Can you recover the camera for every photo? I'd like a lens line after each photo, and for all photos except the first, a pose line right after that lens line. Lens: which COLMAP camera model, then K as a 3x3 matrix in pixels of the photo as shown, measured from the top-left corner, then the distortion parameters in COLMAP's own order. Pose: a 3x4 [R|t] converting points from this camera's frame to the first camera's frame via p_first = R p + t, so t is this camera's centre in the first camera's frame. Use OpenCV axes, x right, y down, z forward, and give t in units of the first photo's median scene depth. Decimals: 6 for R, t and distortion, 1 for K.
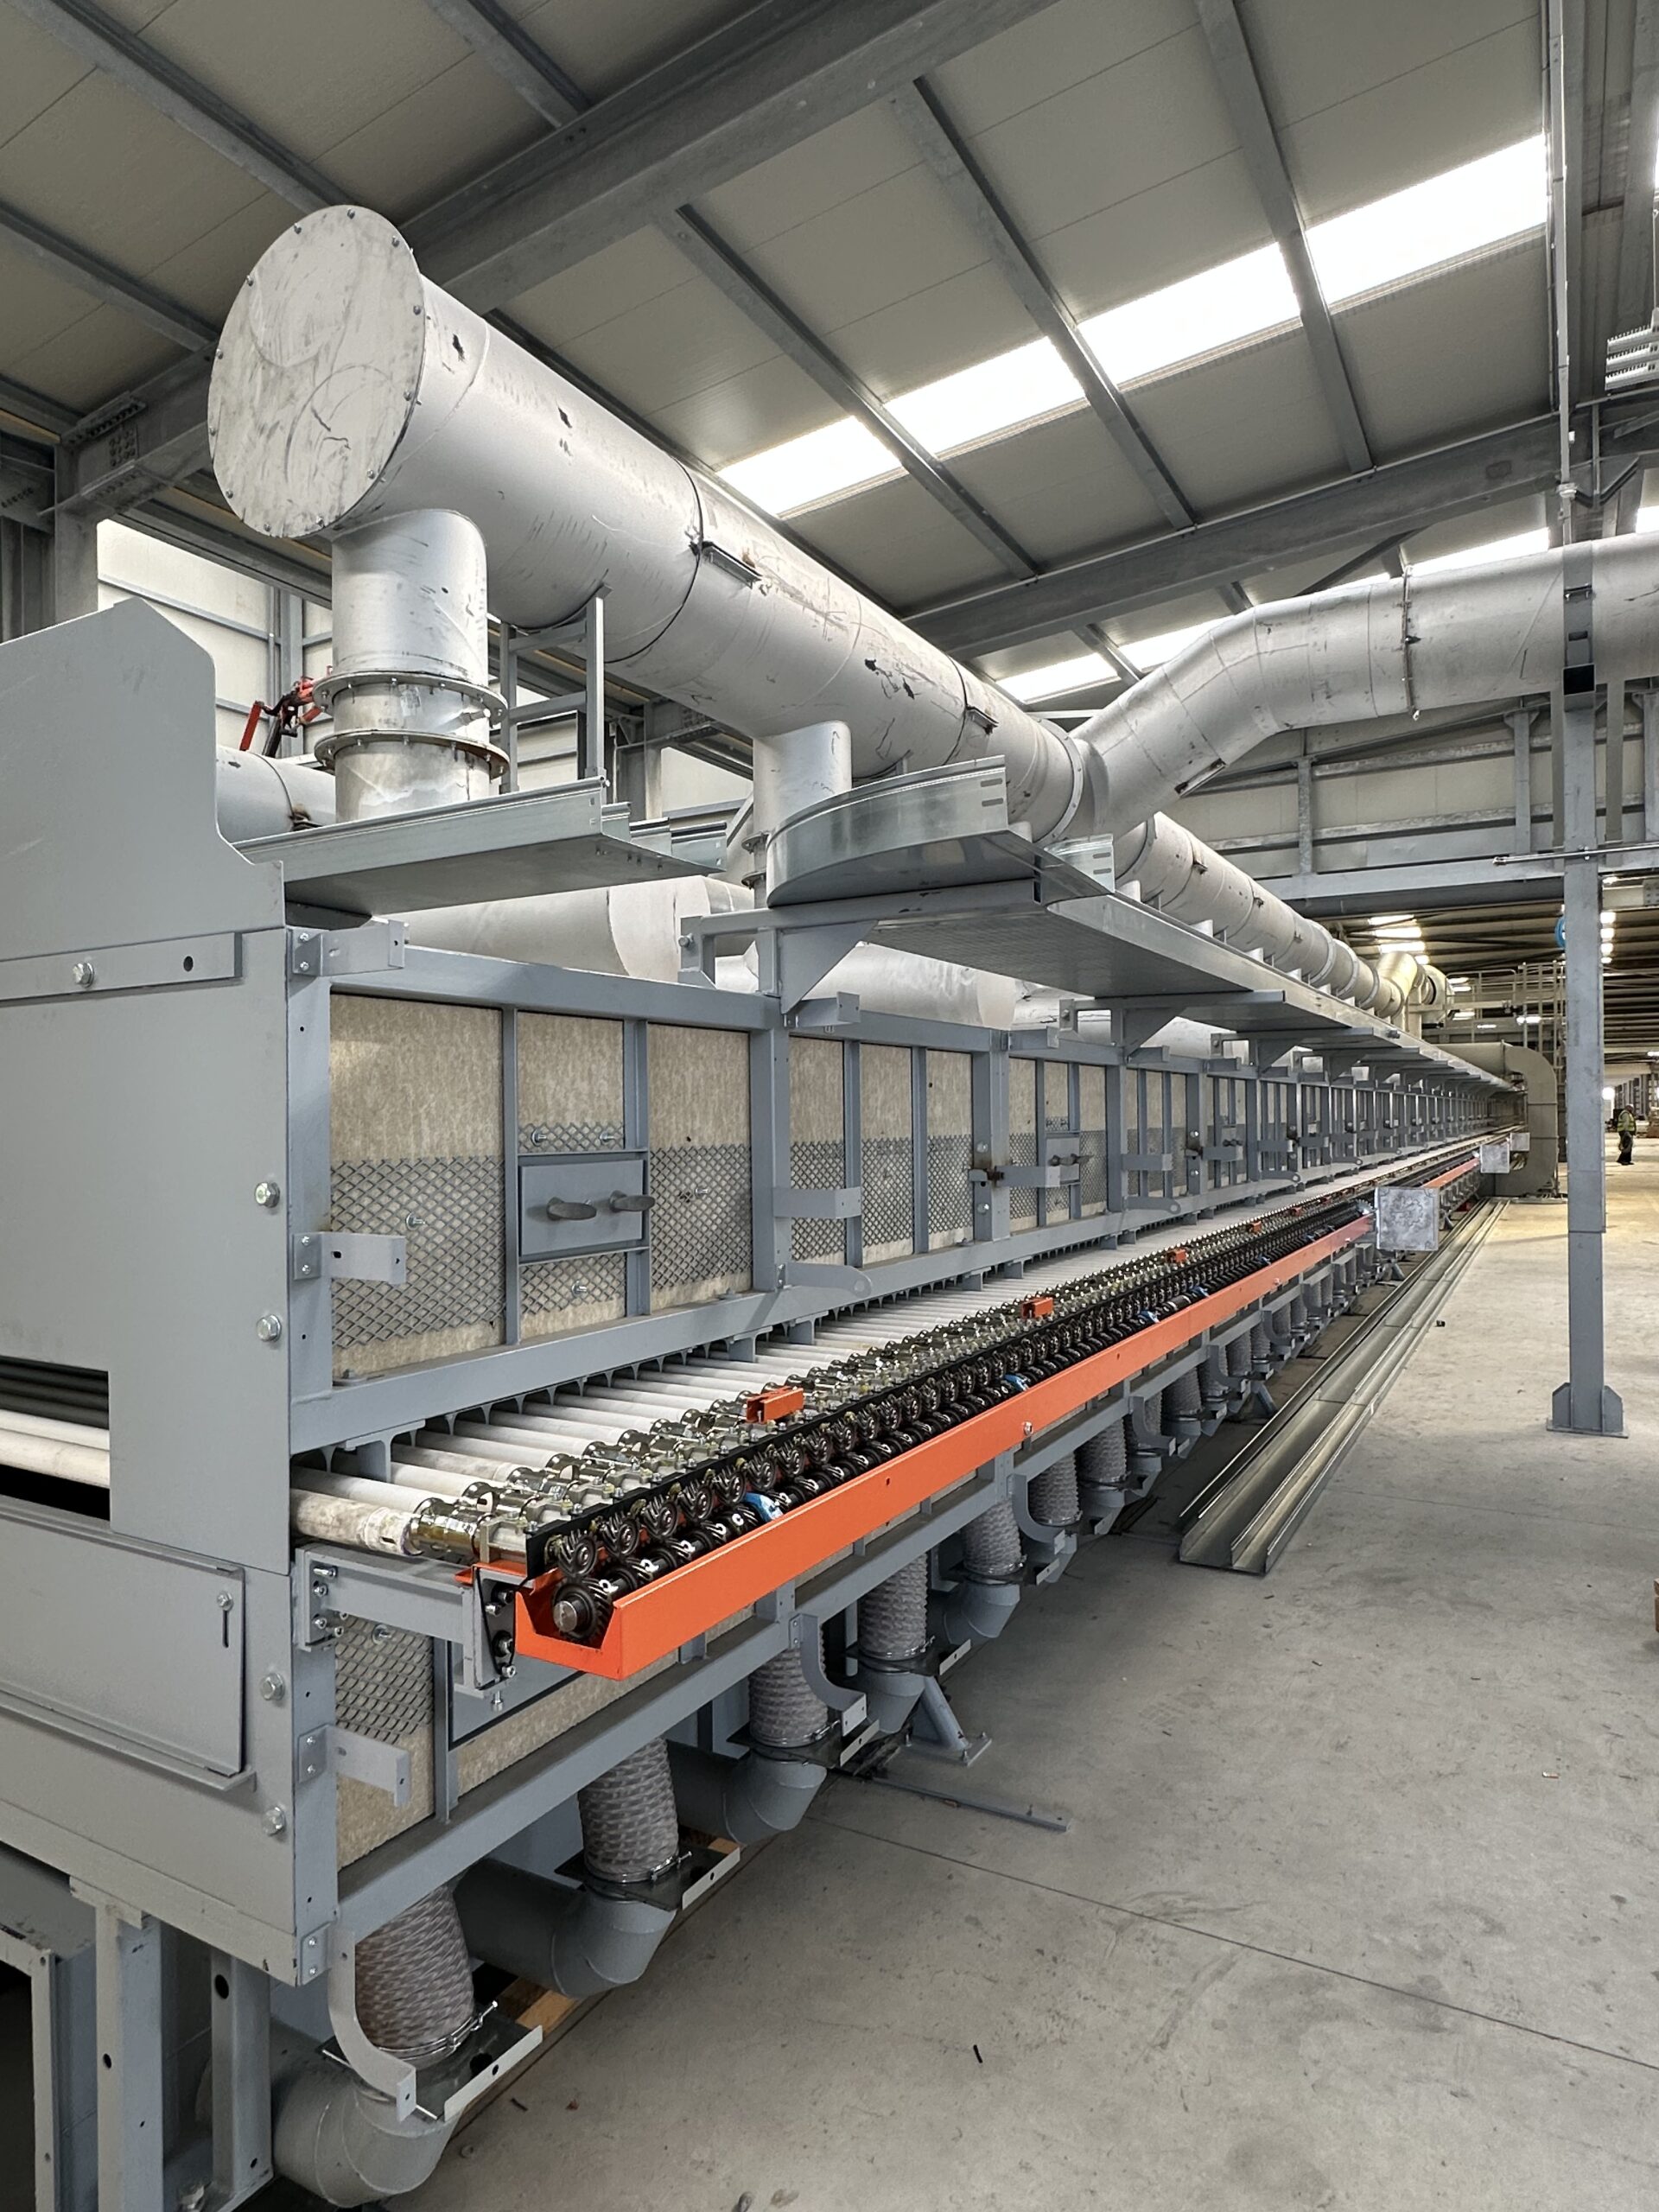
lens RADIAL K [[1305.4, 0, 820.9], [0, 1305.4, 1106.3], [0, 0, 1]] dist [0.010926, -0.001001]
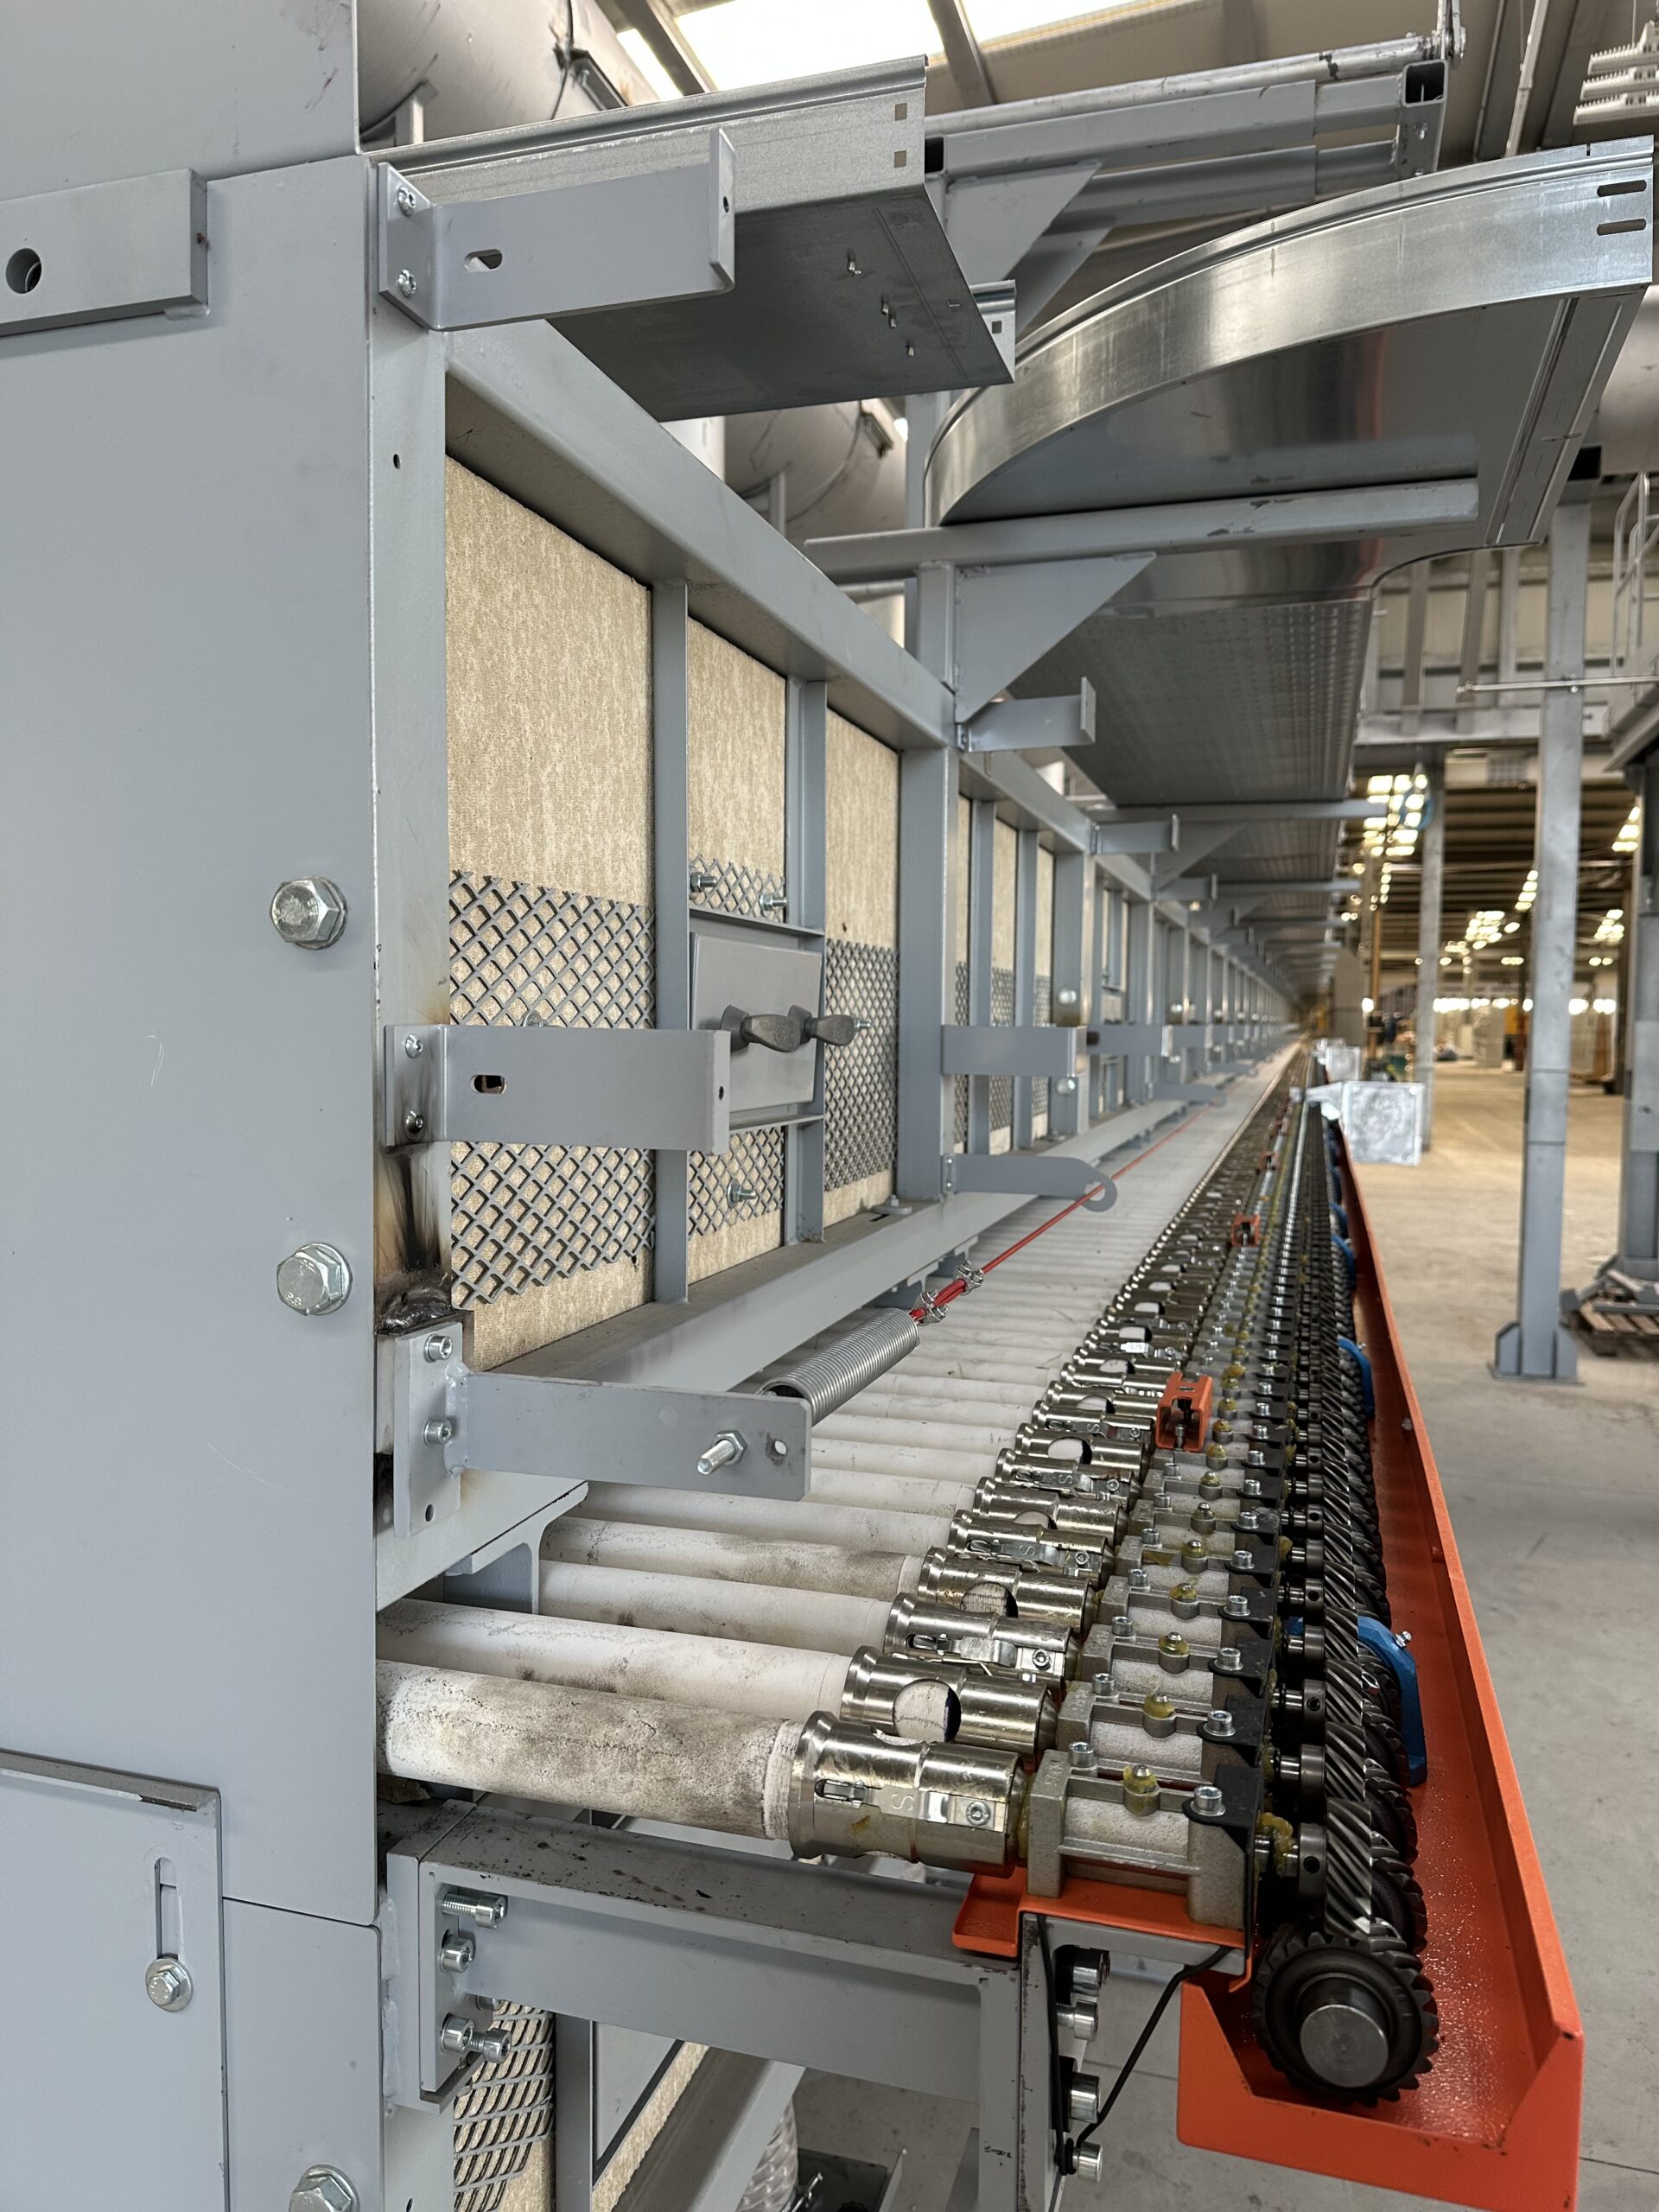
lens RADIAL K [[1568.0, 0, 833.5], [0, 1568.0, 1112.5], [0, 0, 1]] dist [0.040349, -0.043438]
pose [[0.976074, 0.004903, 0.217383, -0.292233], [-0.019576, 0.997667, 0.065399, 0.070388], [-0.216555, -0.068090, 0.973893, 0.418655]]
